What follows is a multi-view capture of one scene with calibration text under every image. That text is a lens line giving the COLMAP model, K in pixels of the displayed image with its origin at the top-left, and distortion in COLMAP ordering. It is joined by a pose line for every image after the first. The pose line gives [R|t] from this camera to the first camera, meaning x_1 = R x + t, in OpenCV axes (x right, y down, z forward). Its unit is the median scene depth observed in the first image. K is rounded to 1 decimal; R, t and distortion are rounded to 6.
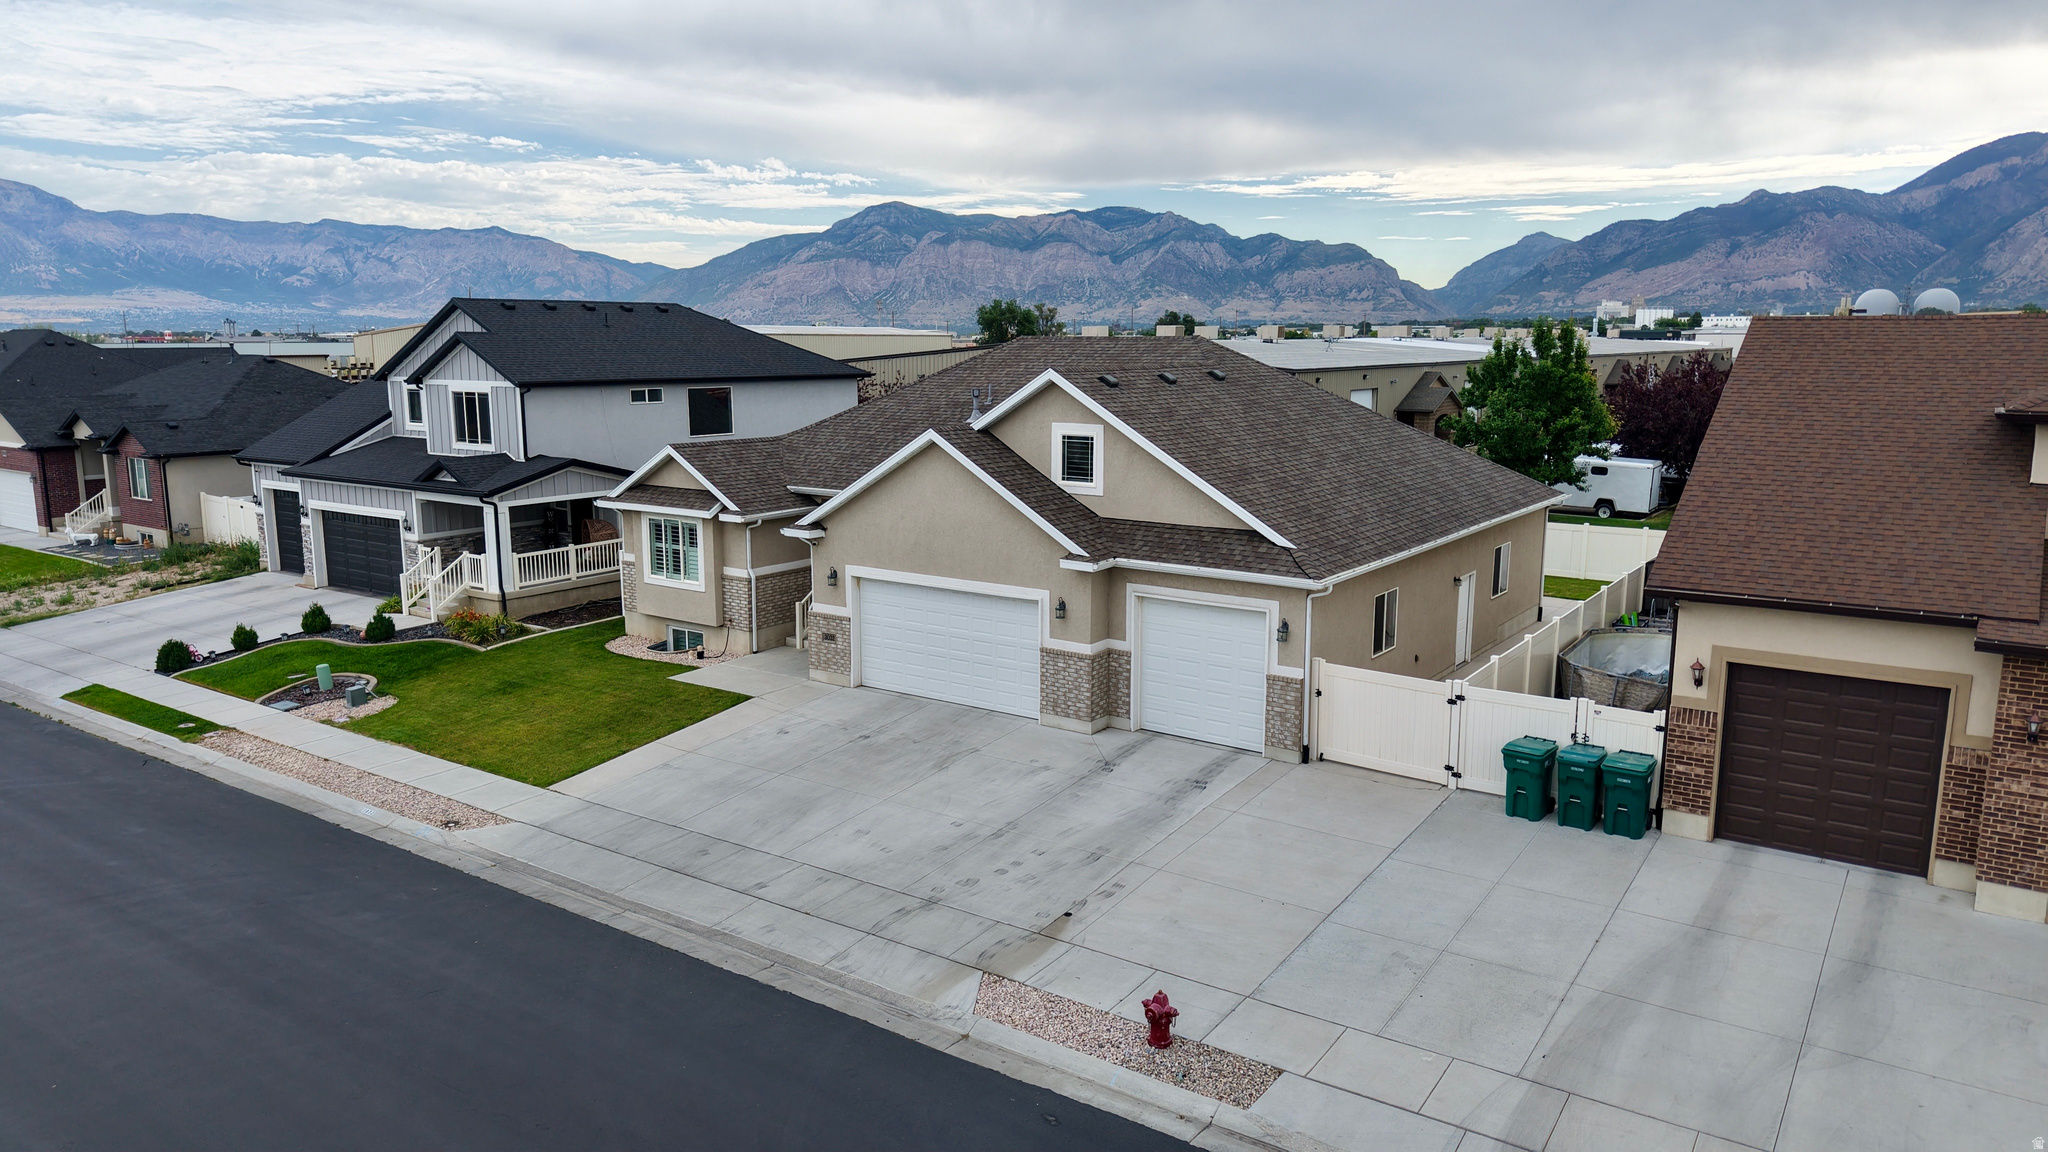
lens RADIAL K [[1368.7, 0, 1016.3], [0, 1368.7, 581.9], [0, 0, 1]] dist [0.037159, -0.043442]
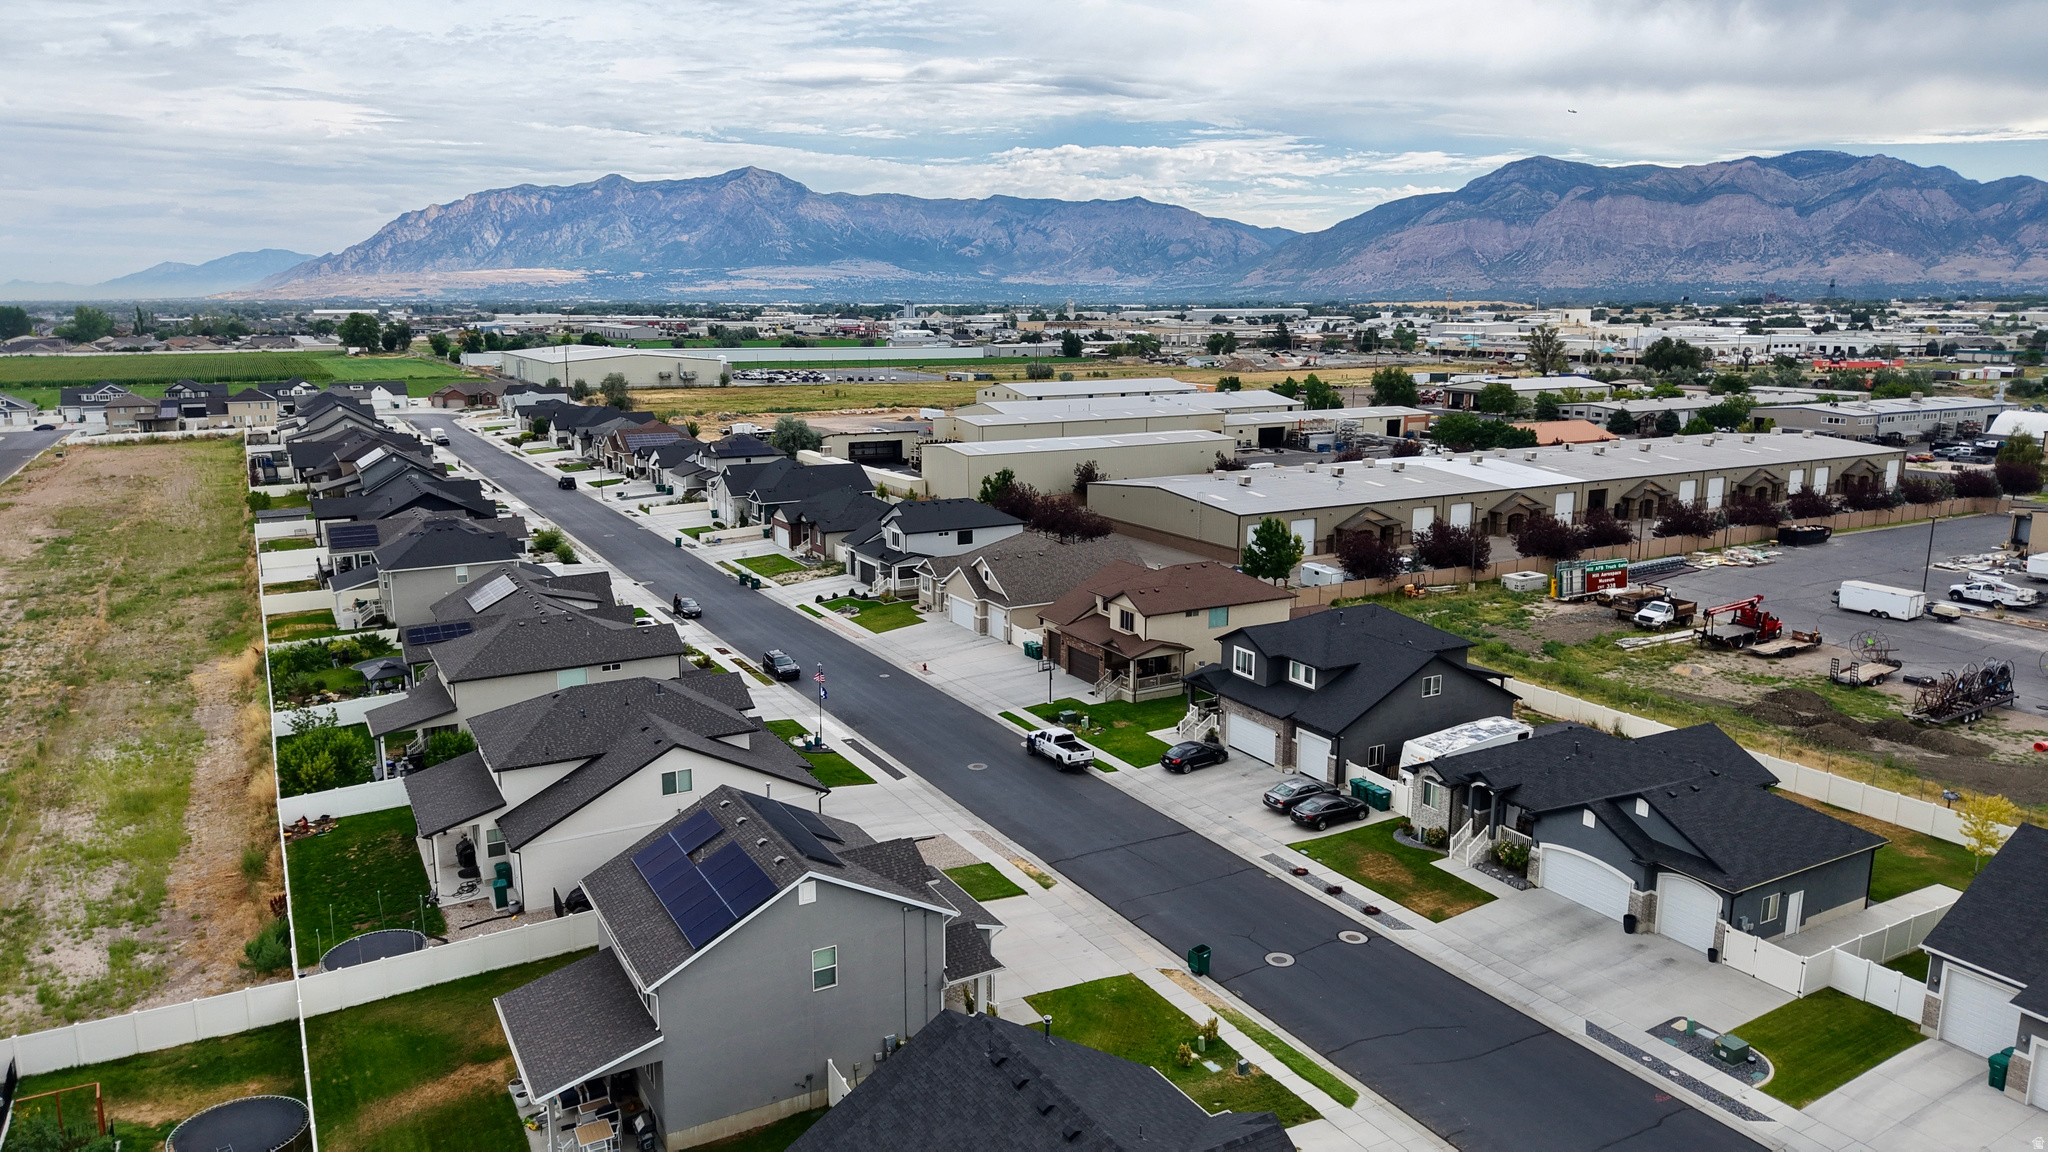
lens RADIAL K [[1368.7, 0, 1020.8], [0, 1368.7, 583.3], [0, 0, 1]] dist [0.037159, -0.043442]
pose [[0.906571, 0.088255, -0.412723, 1.451157], [-0.076616, 0.996058, 0.044701, -0.198117], [0.415041, -0.008903, 0.909759, -2.214797]]
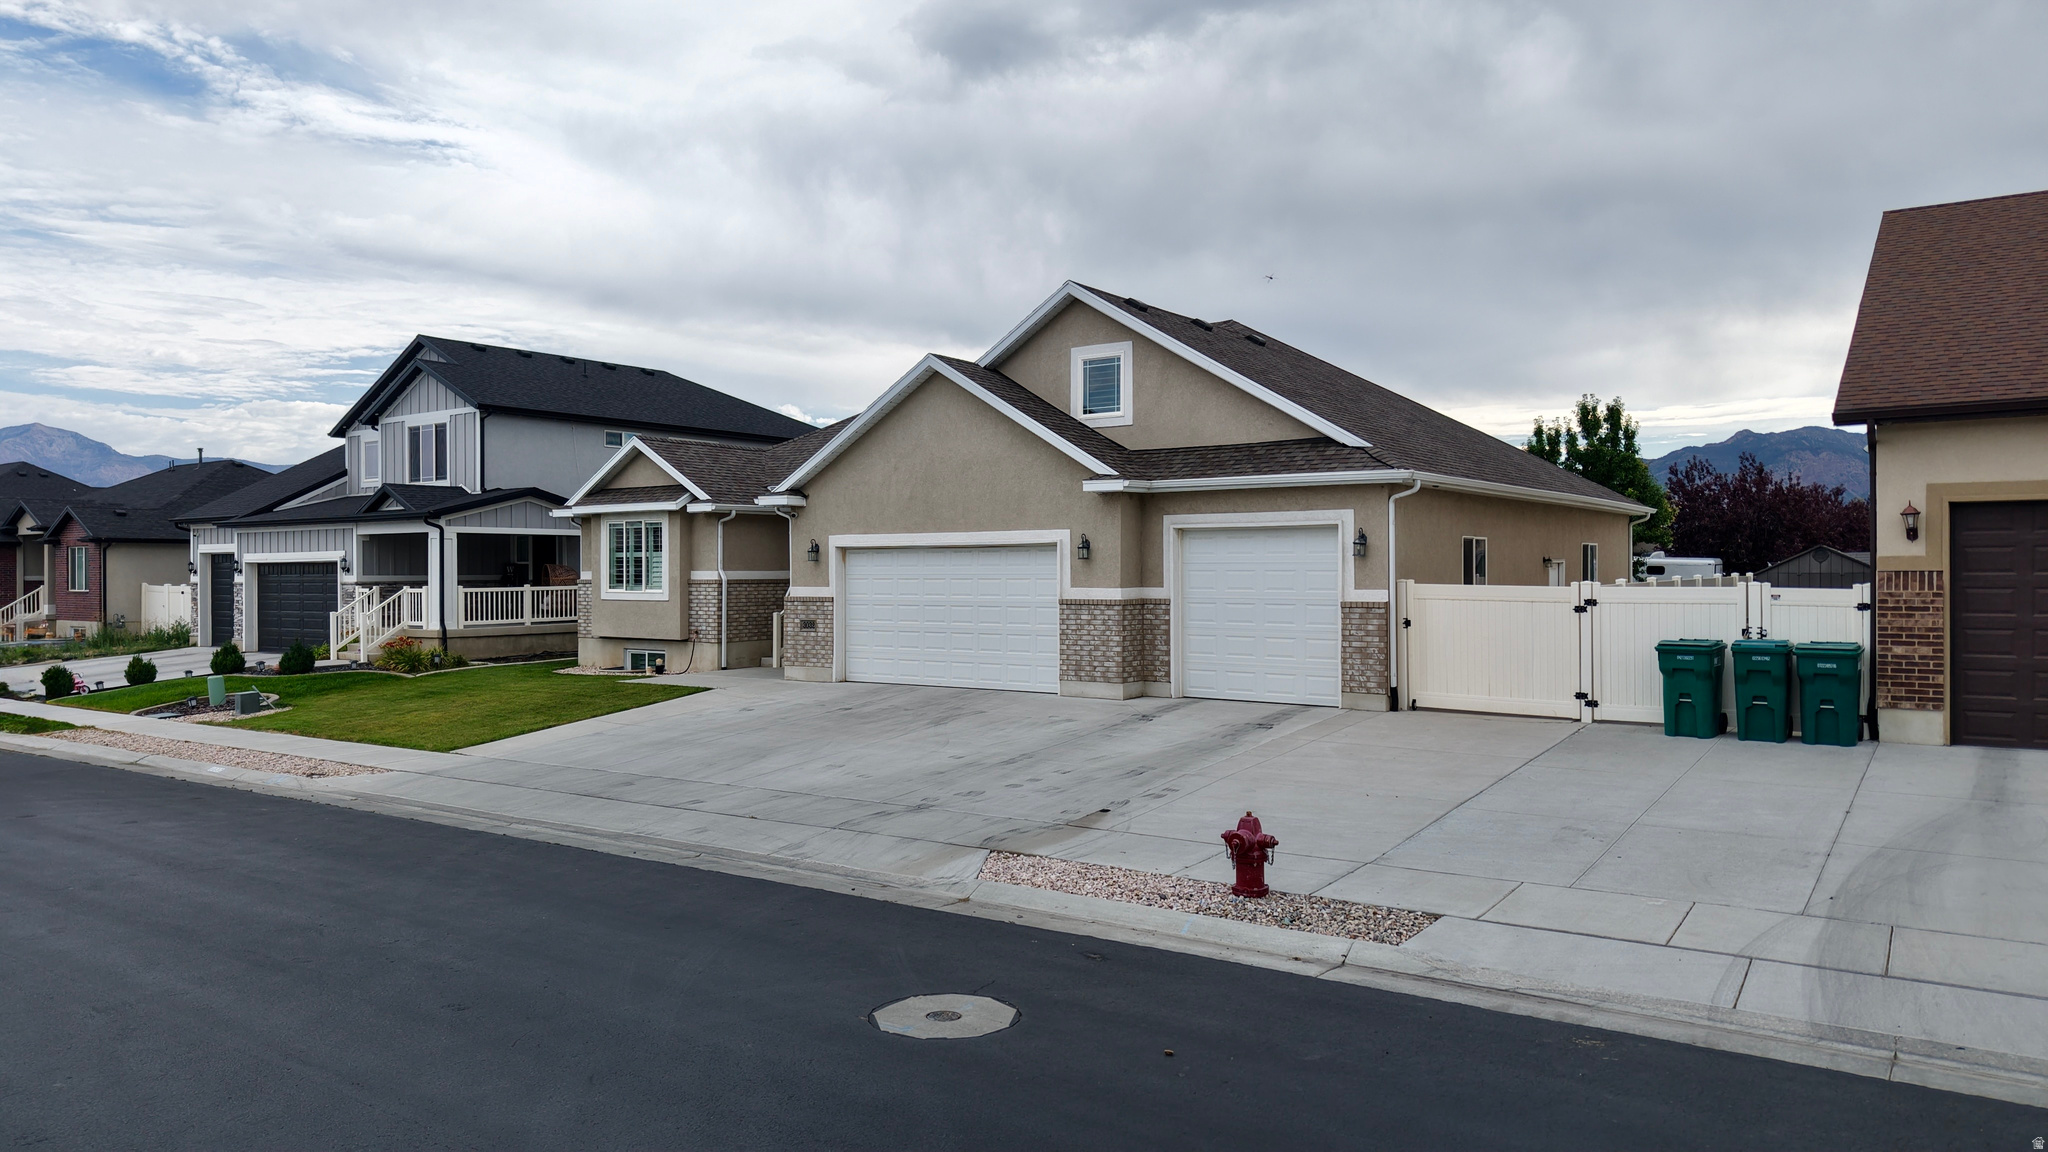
lens RADIAL K [[1368.7, 0, 1015.8], [0, 1368.7, 587.4], [0, 0, 1]] dist [0.037159, -0.043442]
pose [[0.999981, -0.003118, -0.005388, -0.003129], [0.002185, 0.986257, -0.165202, 0.124310], [0.005829, 0.165187, 0.986245, 0.127642]]
